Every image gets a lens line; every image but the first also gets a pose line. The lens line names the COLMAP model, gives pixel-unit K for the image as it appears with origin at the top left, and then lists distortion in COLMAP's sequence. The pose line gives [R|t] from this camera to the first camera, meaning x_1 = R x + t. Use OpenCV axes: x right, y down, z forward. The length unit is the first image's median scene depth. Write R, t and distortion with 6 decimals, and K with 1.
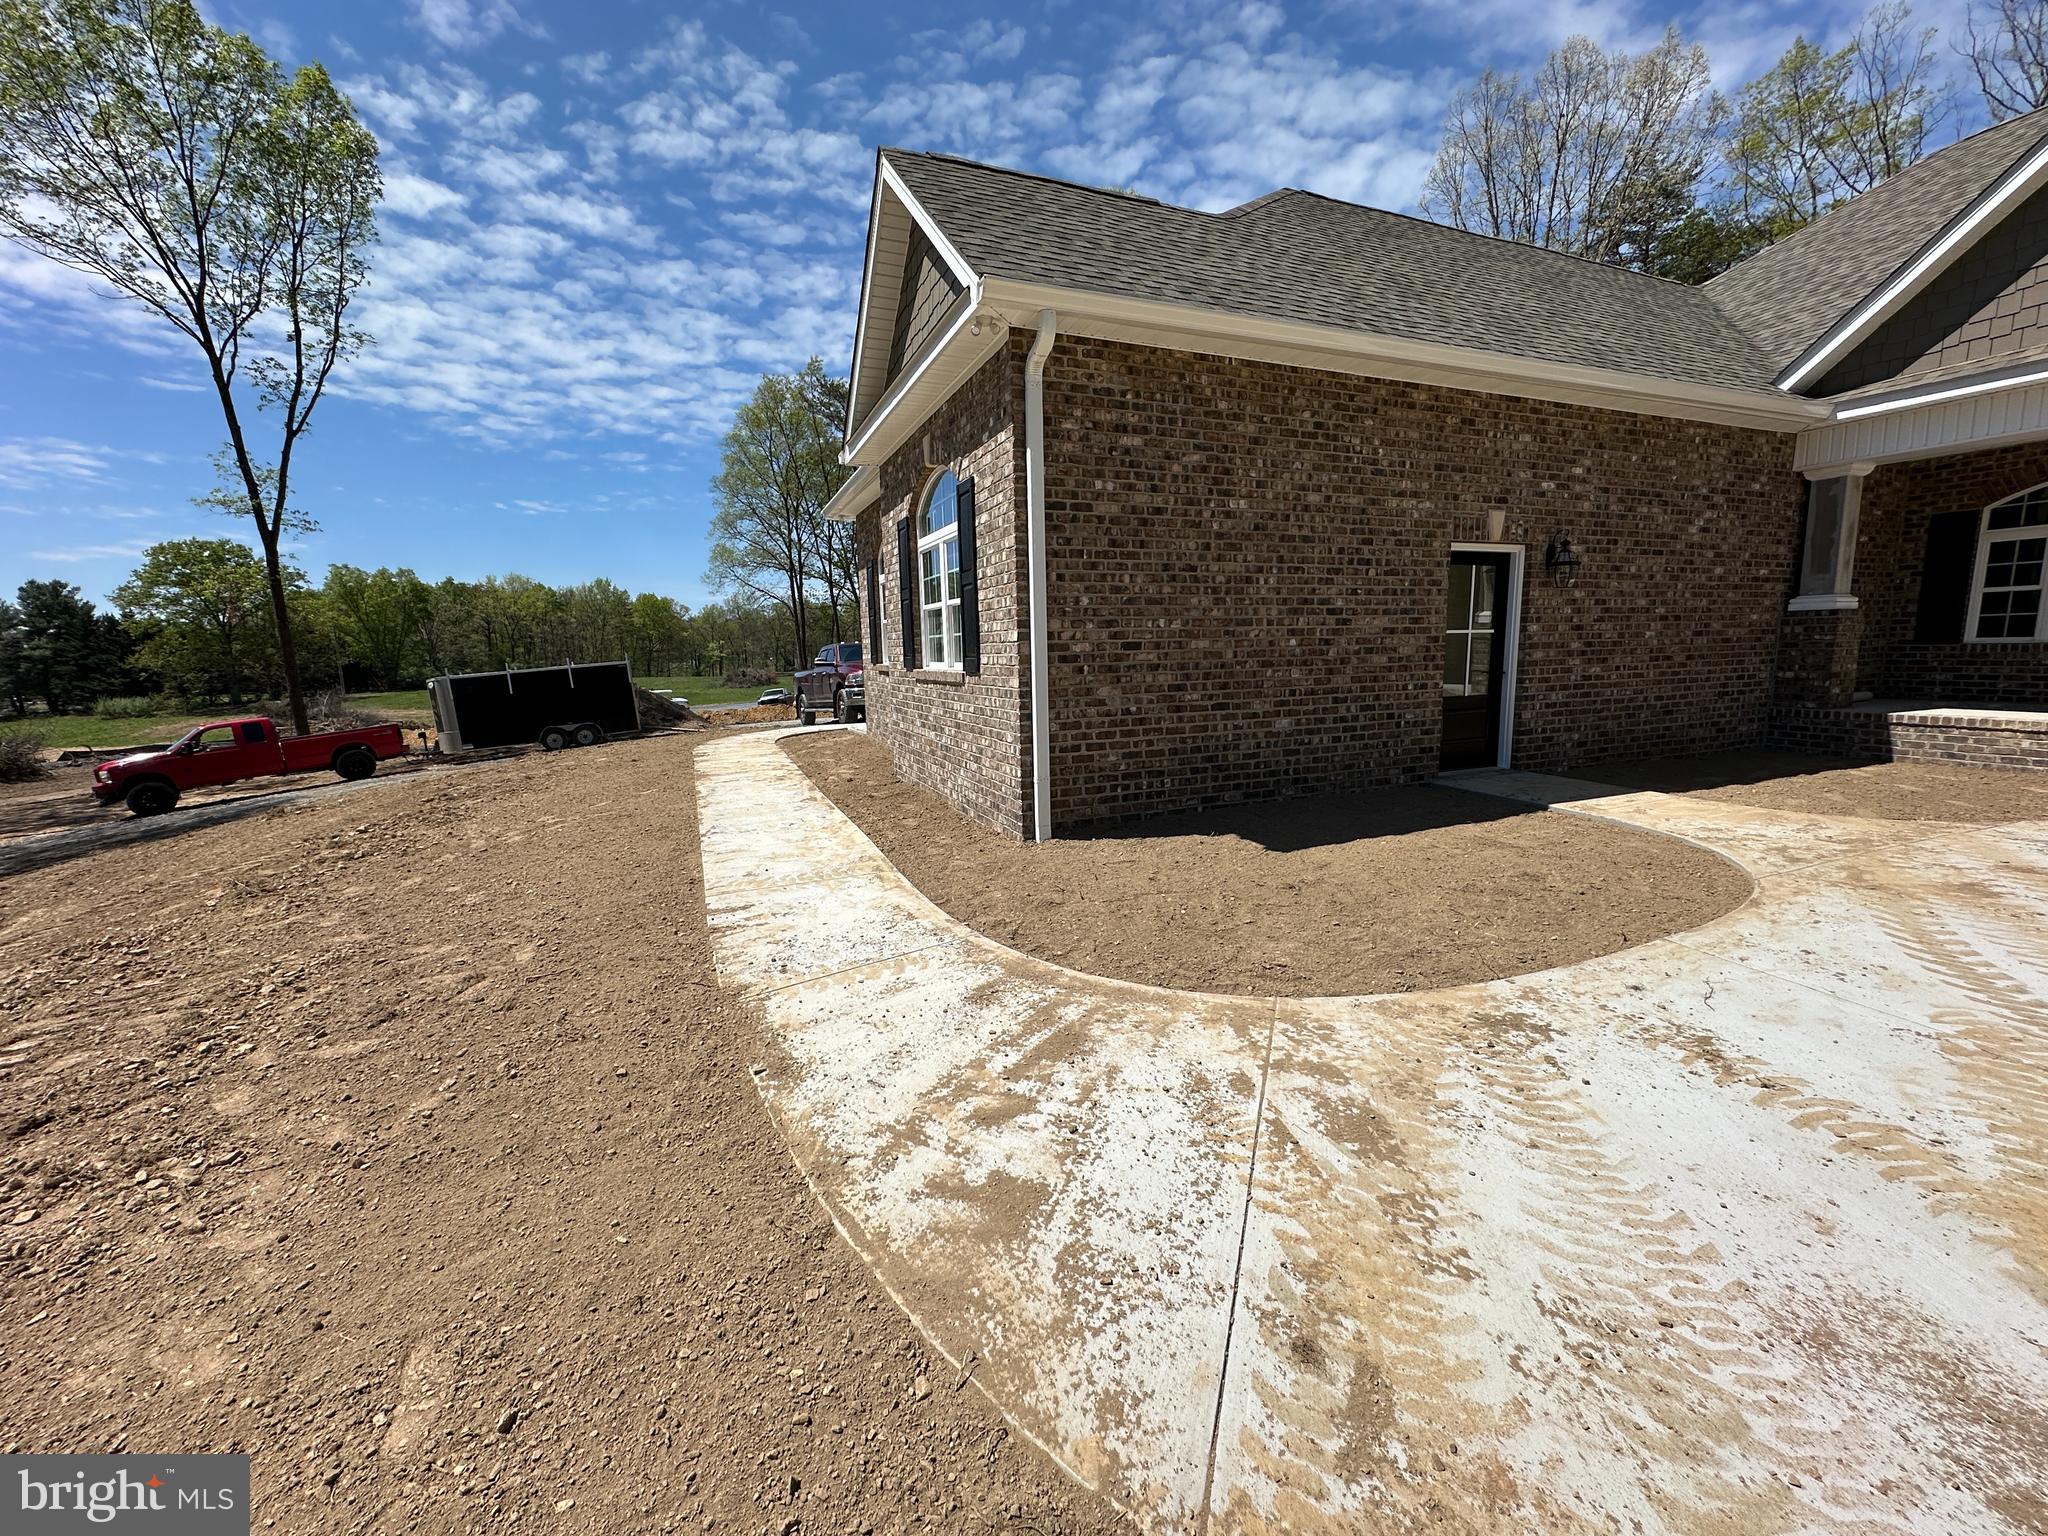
lens RADIAL K [[808.4, 0, 1031.8], [0, 808.4, 767.1], [0, 0, 1]] dist [-0.004983, 0.001107]
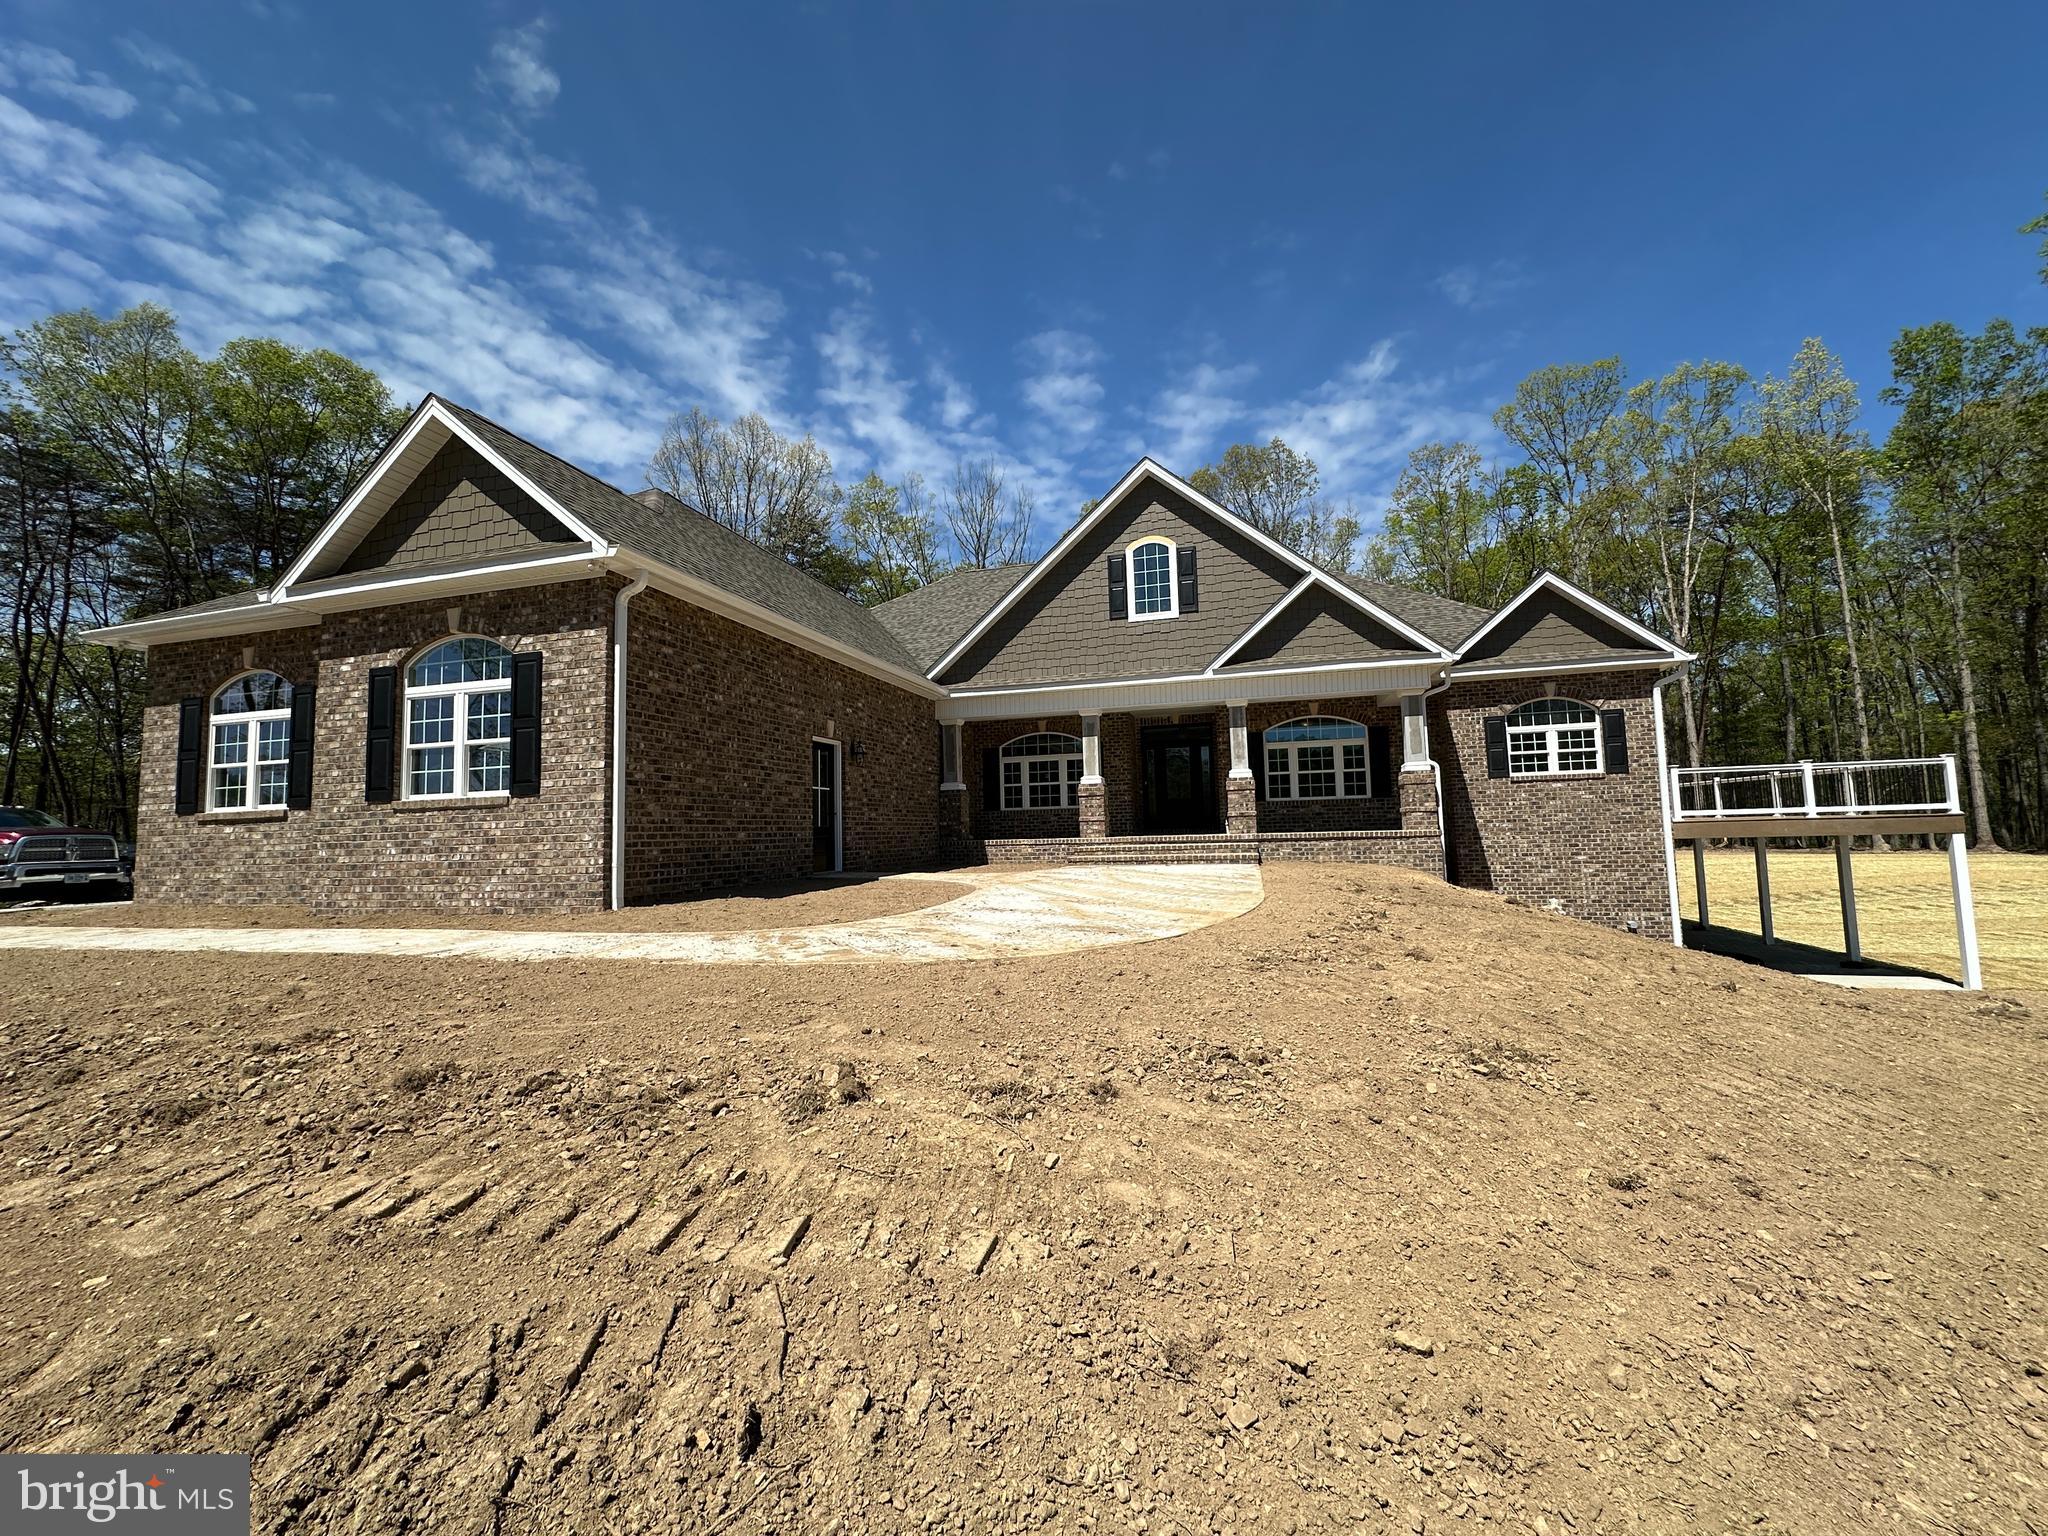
lens RADIAL K [[808.4, 0, 1021.4], [0, 808.4, 779.1], [0, 0, 1]] dist [-0.004983, 0.001107]
pose [[0.613821, 0.059430, 0.787205, -0.625380], [0.130514, 0.975802, -0.175435, 0.194693], [-0.778582, 0.210427, 0.591211, -0.392376]]
